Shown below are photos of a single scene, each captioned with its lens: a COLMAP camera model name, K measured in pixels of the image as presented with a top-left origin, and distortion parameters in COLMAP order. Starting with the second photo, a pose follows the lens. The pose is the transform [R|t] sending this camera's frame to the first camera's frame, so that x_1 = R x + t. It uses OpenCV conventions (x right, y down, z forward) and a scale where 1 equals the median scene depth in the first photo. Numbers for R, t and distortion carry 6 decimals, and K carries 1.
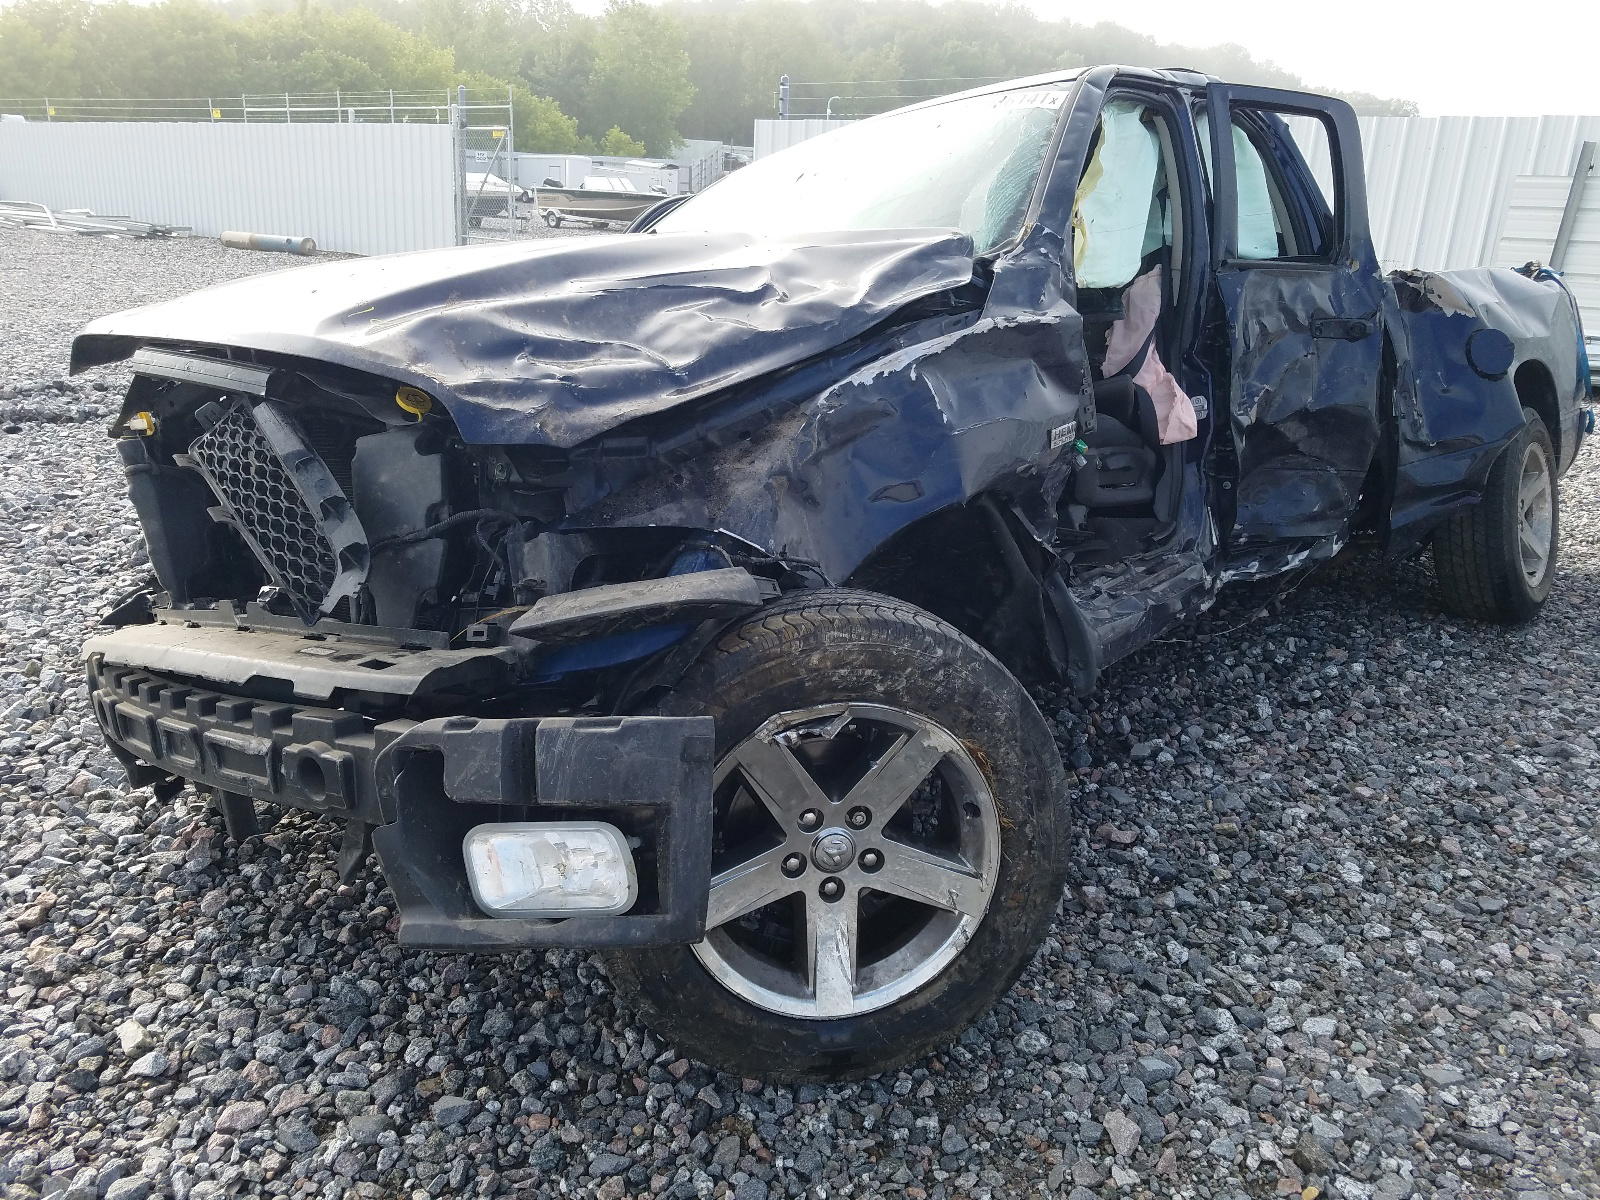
lens RADIAL K [[1227.4, 0, 798.7], [0, 1227.4, 595.2], [0, 0, 1]] dist [0.001524, 0.006169]
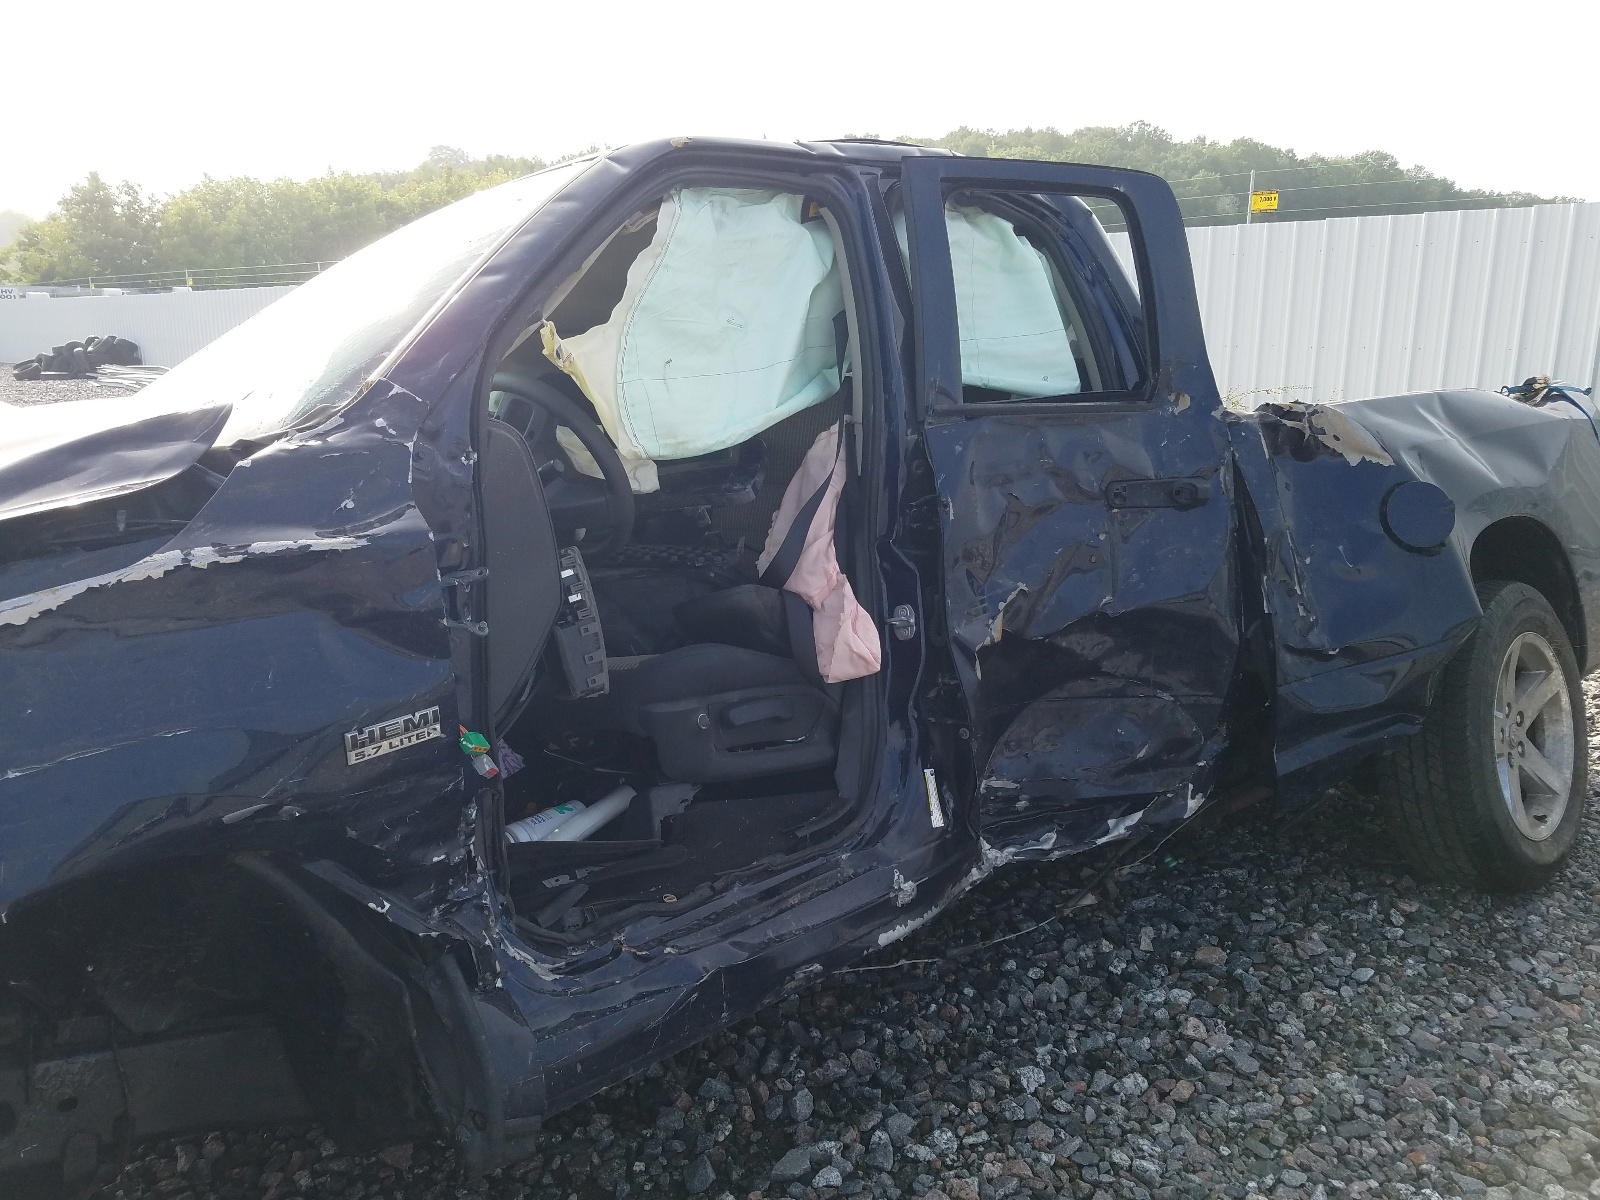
lens RADIAL K [[1227.4, 0, 802.5], [0, 1227.4, 605.9], [0, 0, 1]] dist [0.001524, 0.006169]
pose [[0.992335, -0.018977, -0.122114, 0.314815], [0.007735, 0.995739, -0.091888, -0.089589], [0.123338, 0.090239, 0.988253, 0.292245]]
